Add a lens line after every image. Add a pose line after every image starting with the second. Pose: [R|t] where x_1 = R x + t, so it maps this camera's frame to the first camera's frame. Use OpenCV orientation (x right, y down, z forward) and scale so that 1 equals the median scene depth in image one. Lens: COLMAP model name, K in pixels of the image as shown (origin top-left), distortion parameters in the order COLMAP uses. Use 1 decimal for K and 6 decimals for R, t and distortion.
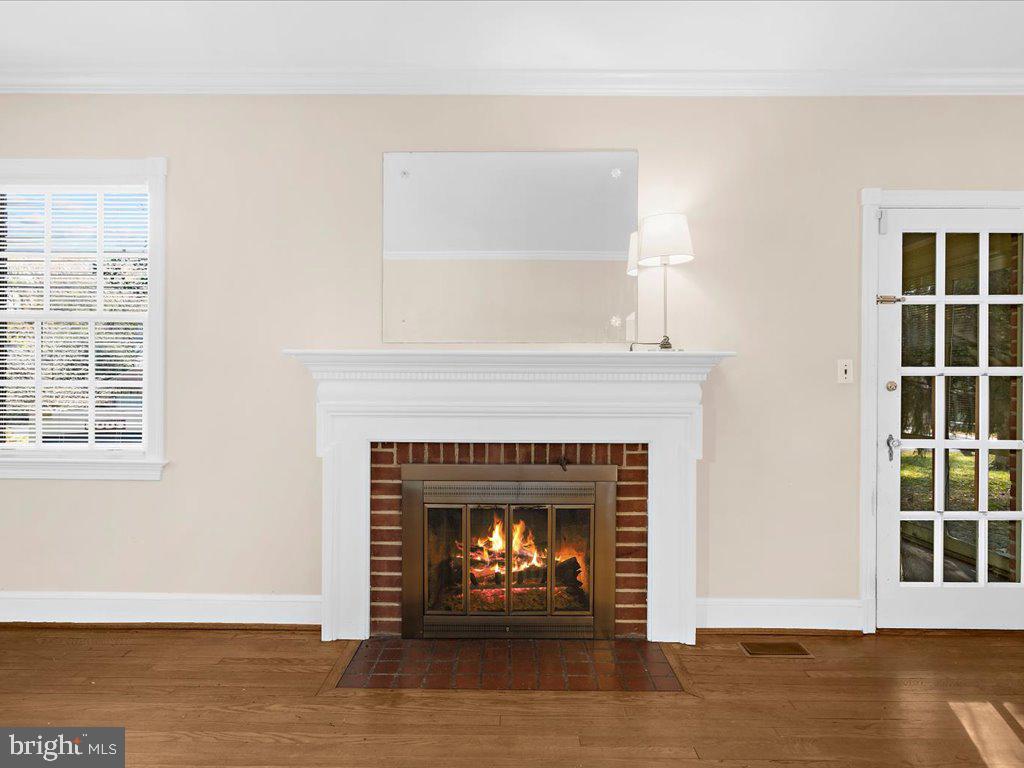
lens RADIAL K [[584.9, 0, 517.5], [0, 584.9, 382.2], [0, 0, 1]] dist [0.000324, 0.003446]
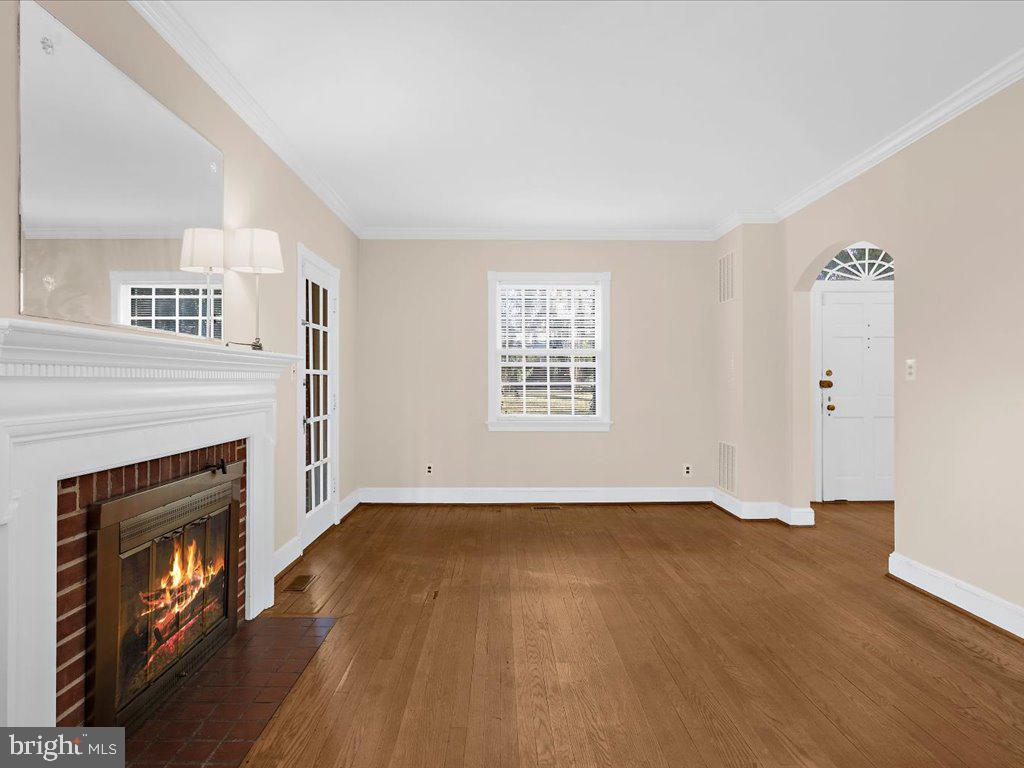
lens RADIAL K [[584.9, 0, 507.3], [0, 584.9, 380.8], [0, 0, 1]] dist [0.000324, 0.003446]
pose [[-0.010281, -0.005121, 0.999934, -0.852546], [0.007440, 0.999959, 0.005198, -0.000033], [-0.999919, 0.007493, -0.010242, 0.538639]]
